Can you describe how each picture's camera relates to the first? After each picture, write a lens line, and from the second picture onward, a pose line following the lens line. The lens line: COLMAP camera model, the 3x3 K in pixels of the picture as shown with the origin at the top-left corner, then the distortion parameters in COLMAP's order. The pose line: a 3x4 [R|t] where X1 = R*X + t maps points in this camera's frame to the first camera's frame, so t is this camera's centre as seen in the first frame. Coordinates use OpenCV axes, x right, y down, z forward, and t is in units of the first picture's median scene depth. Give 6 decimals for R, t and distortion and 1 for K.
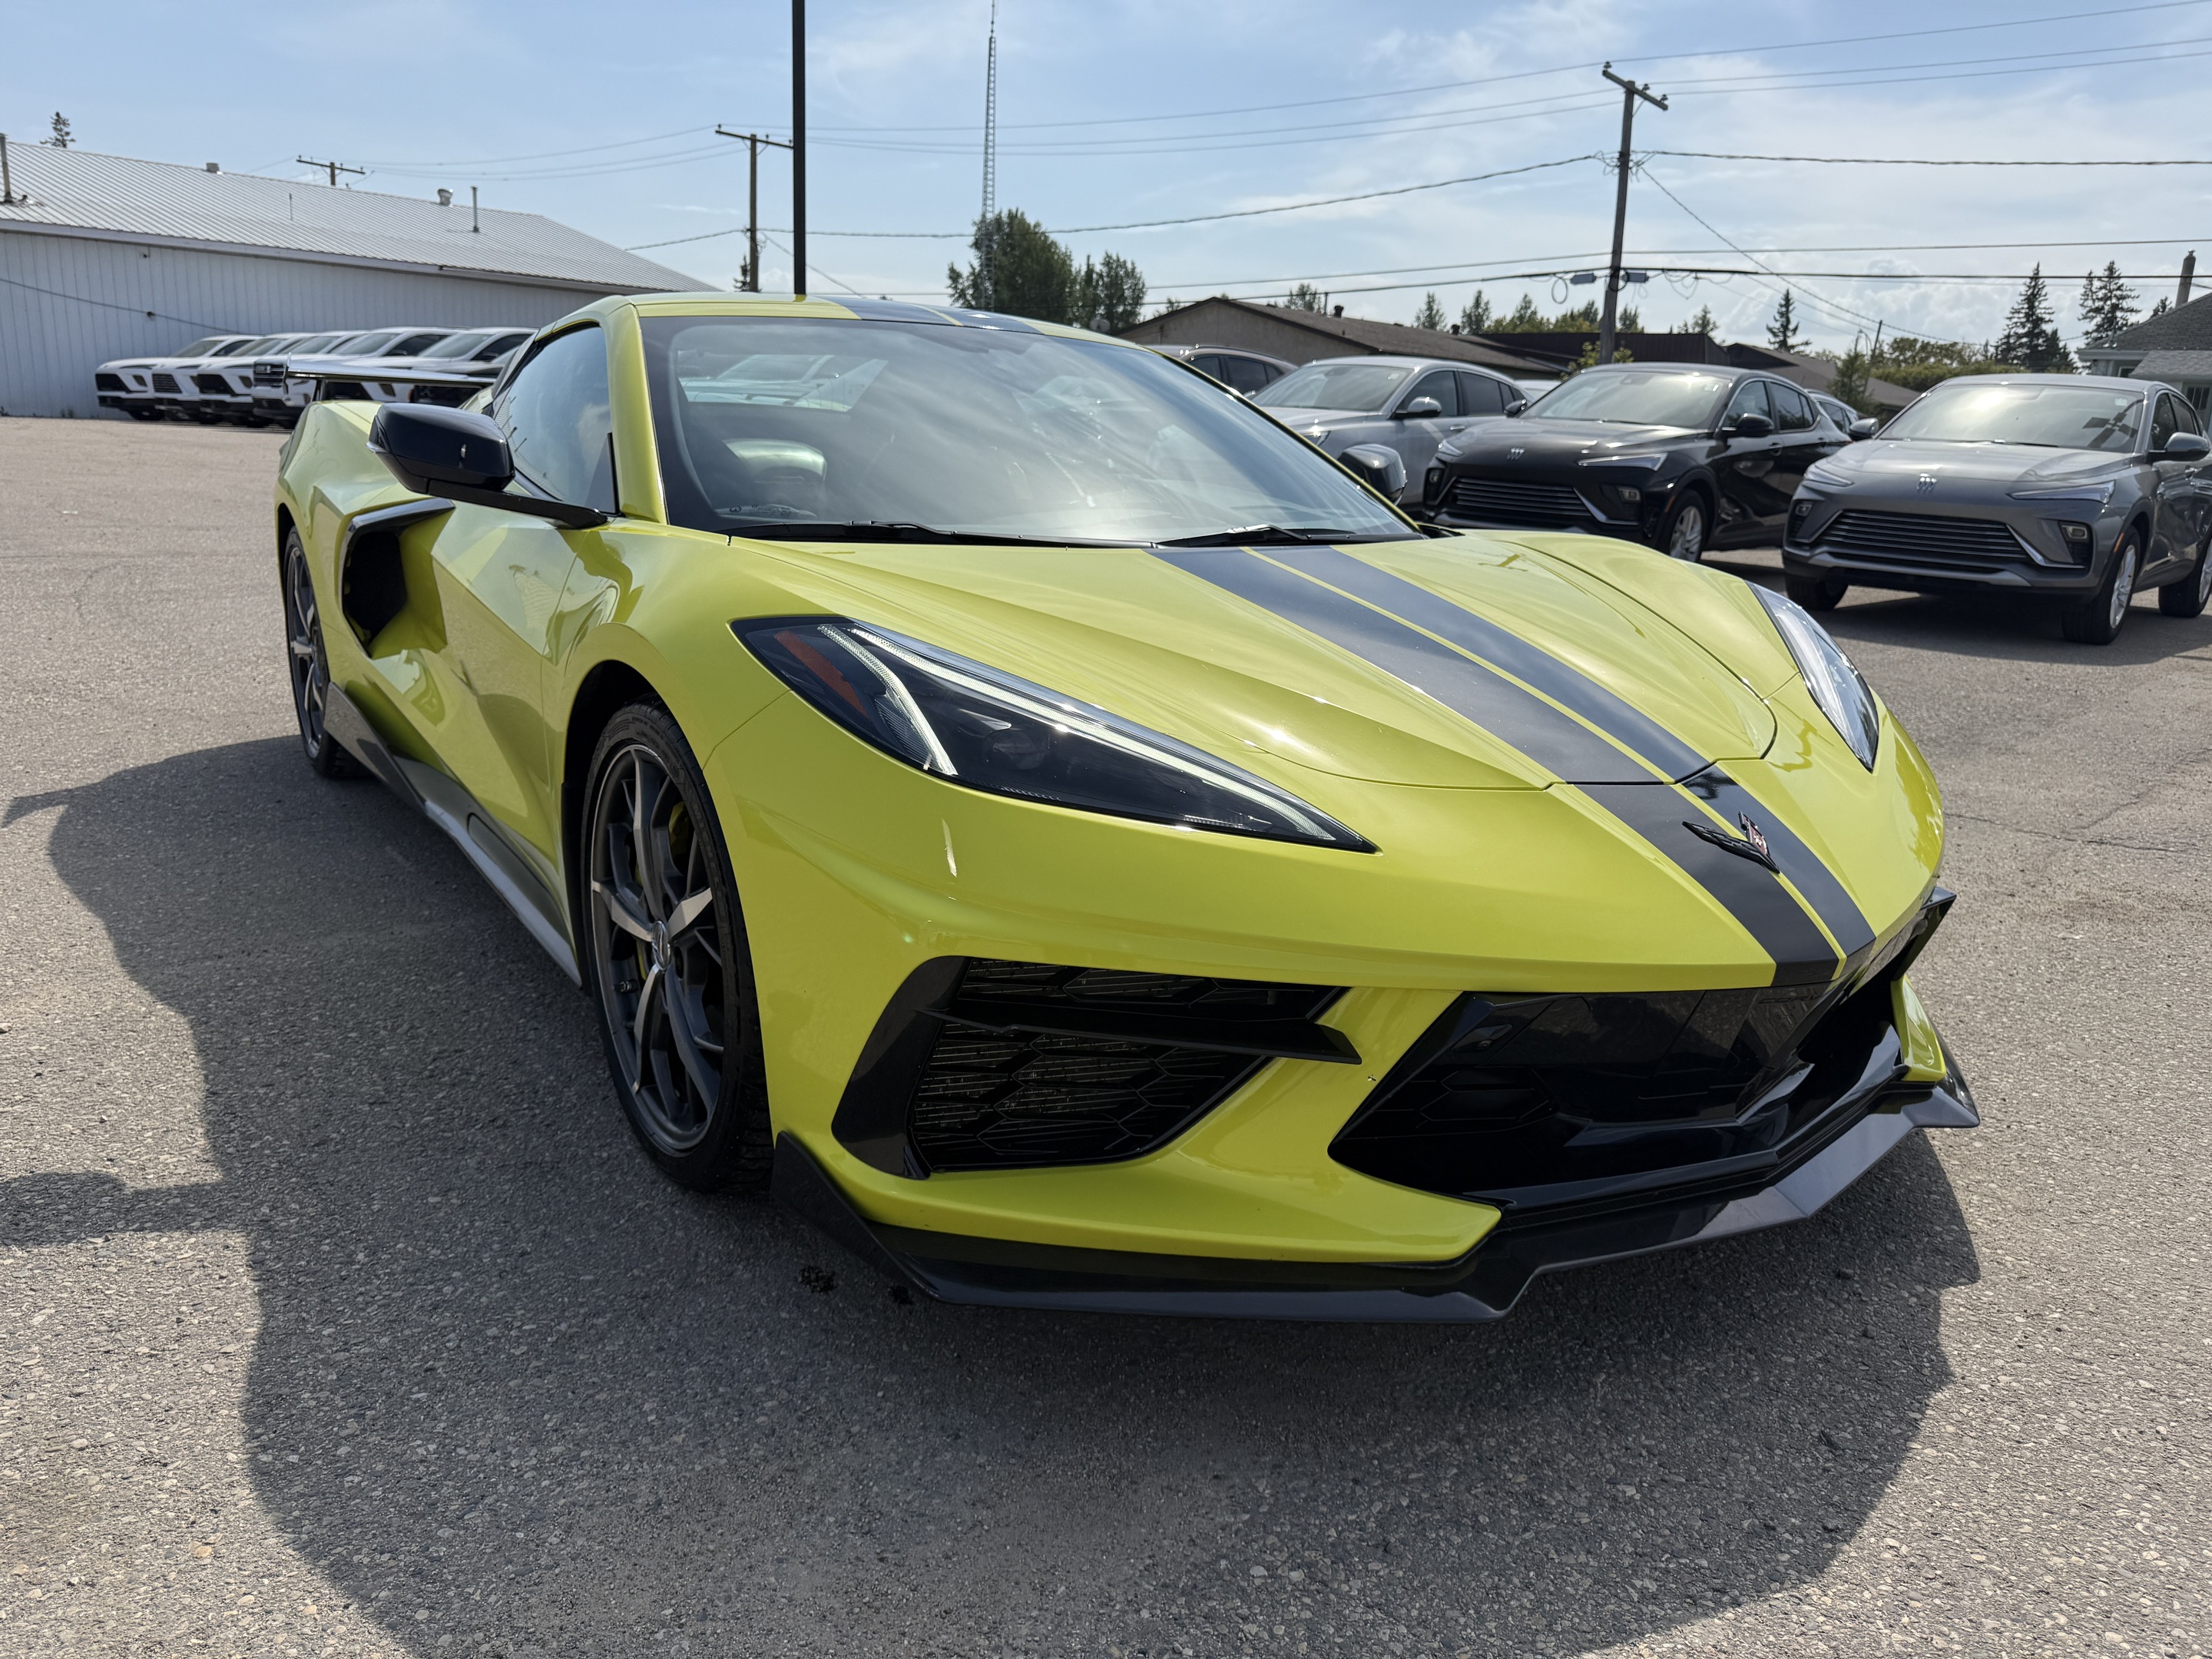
lens RADIAL K [[1592.1, 0, 1103.3], [0, 1592.1, 844.2], [0, 0, 1]] dist [0.000587, -0.009667]
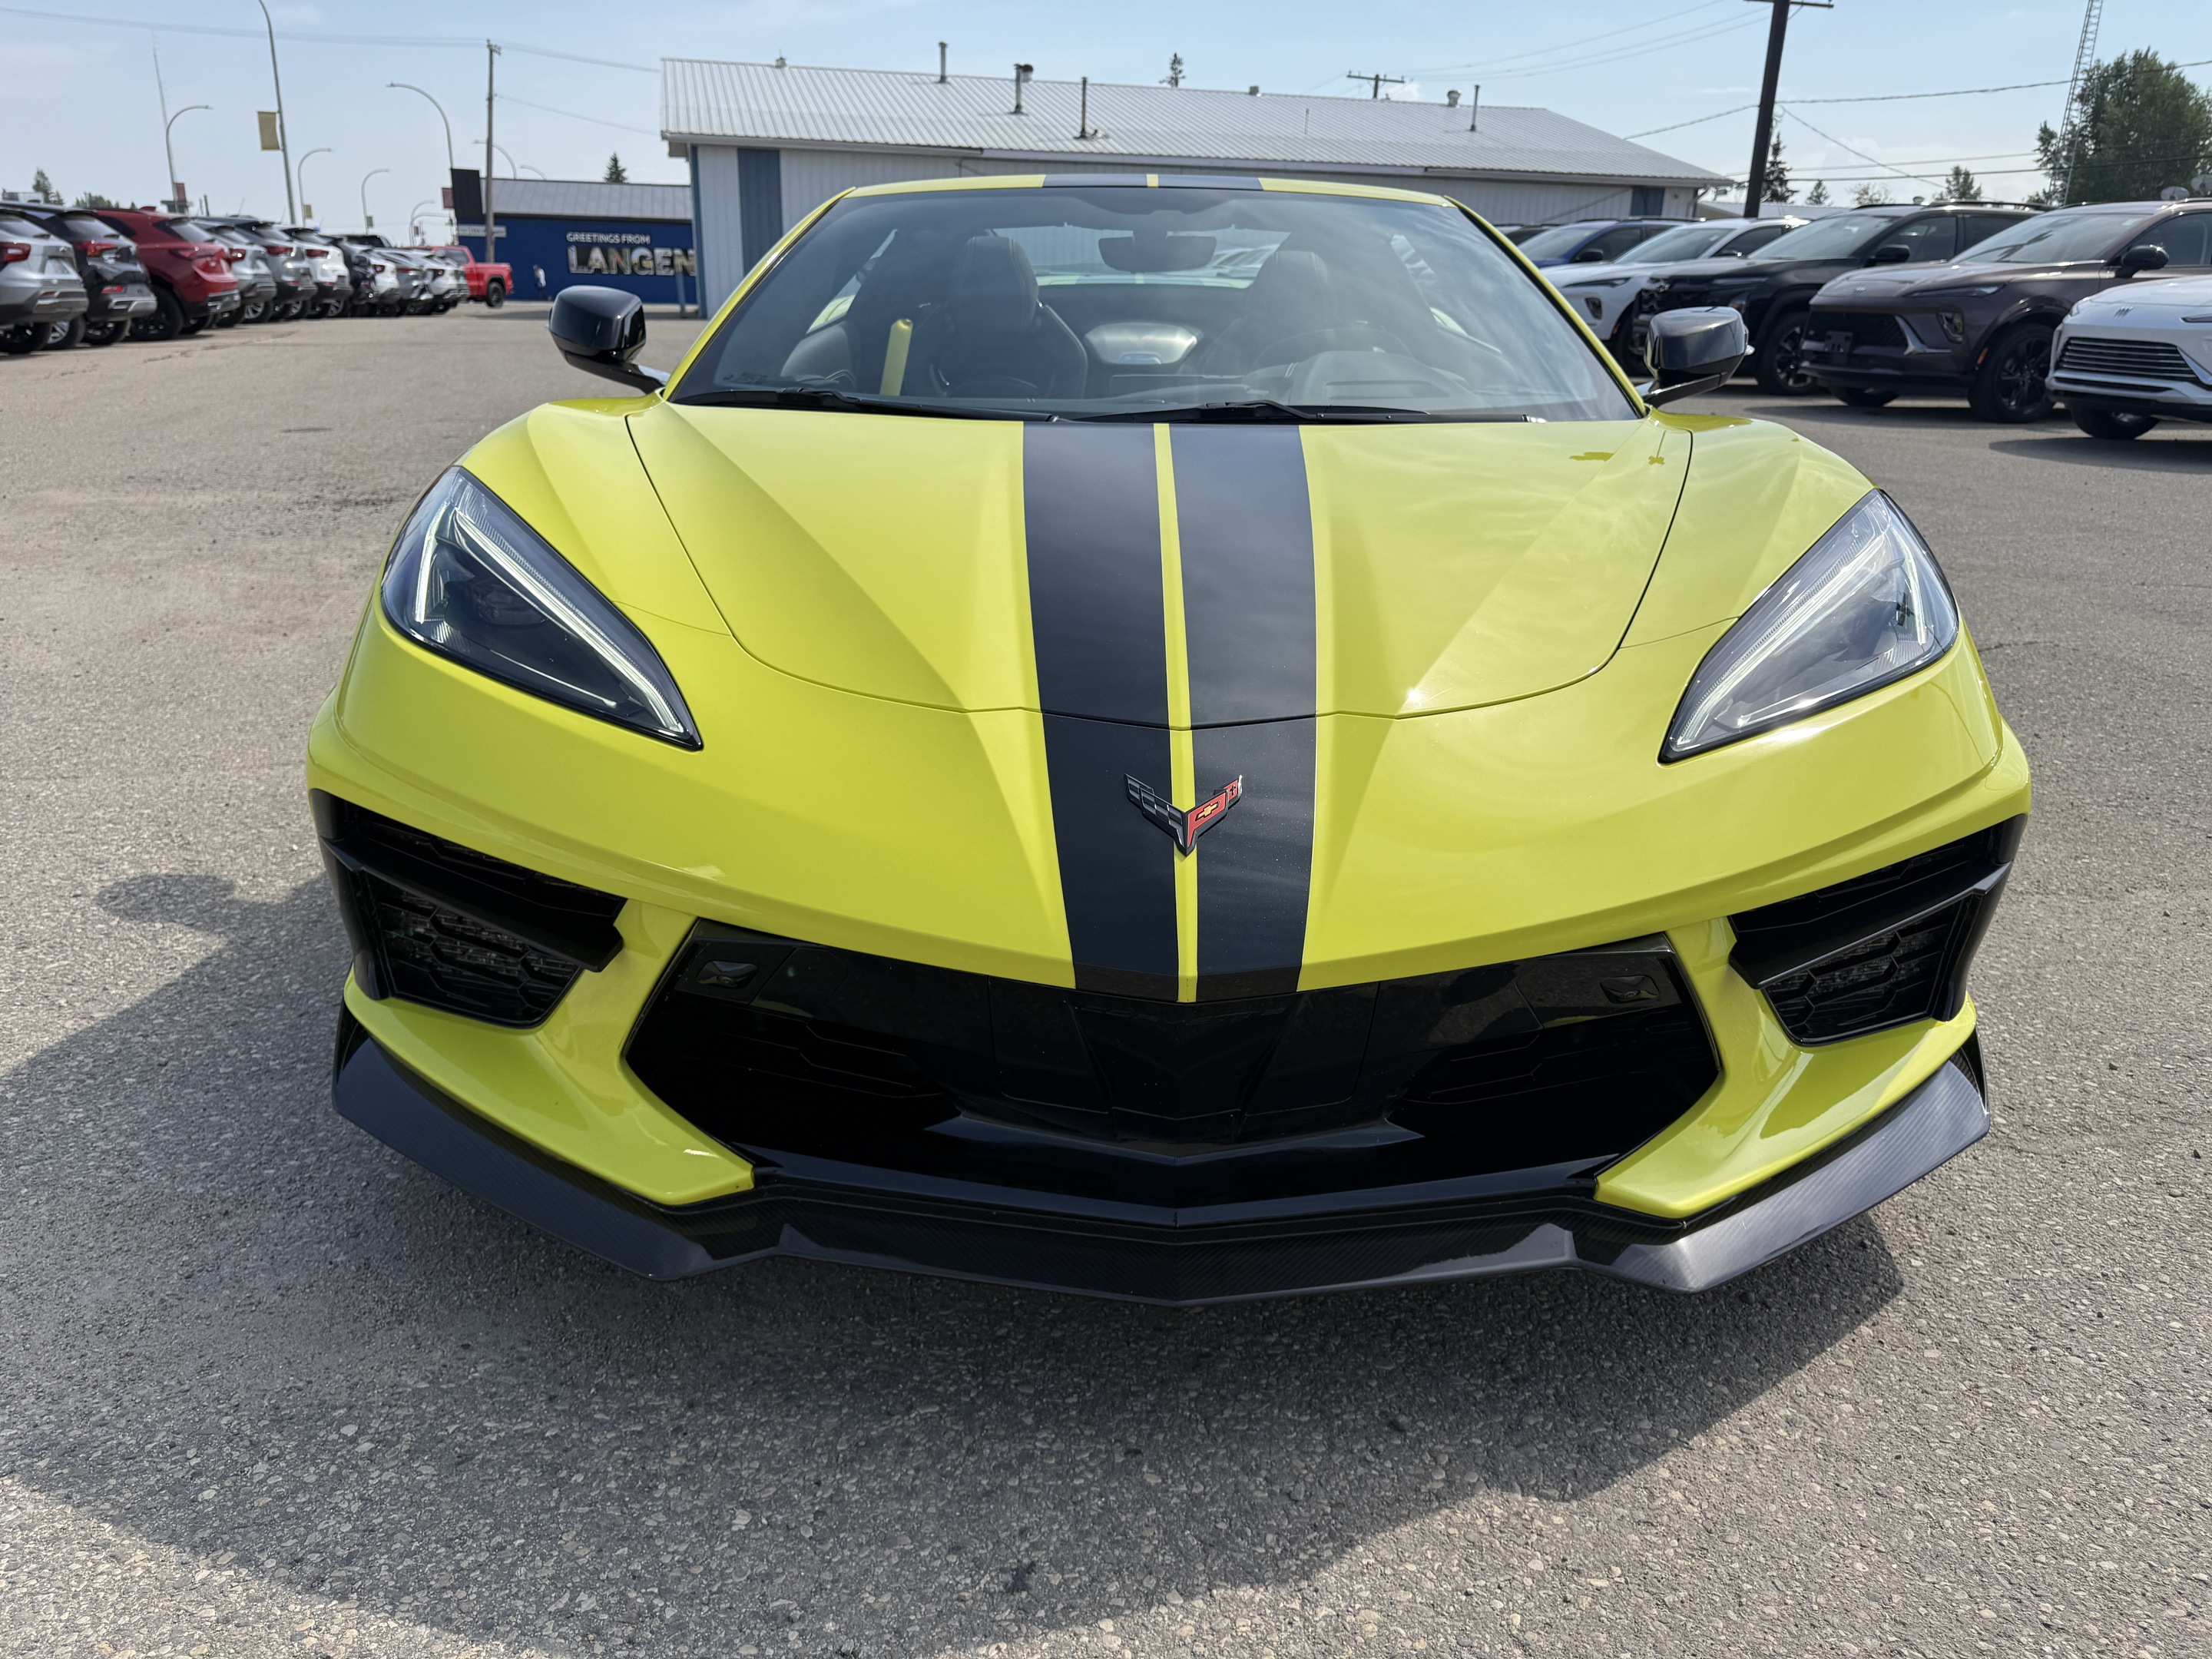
lens RADIAL K [[1573.9, 0, 1084.3], [0, 1573.9, 854.2], [0, 0, 1]] dist [-0.002176, -0.005403]
pose [[0.823230, 0.162919, -0.543830, 0.765389], [-0.125209, 0.986454, 0.105981, -0.054373], [0.553729, -0.019154, 0.832477, 0.343982]]
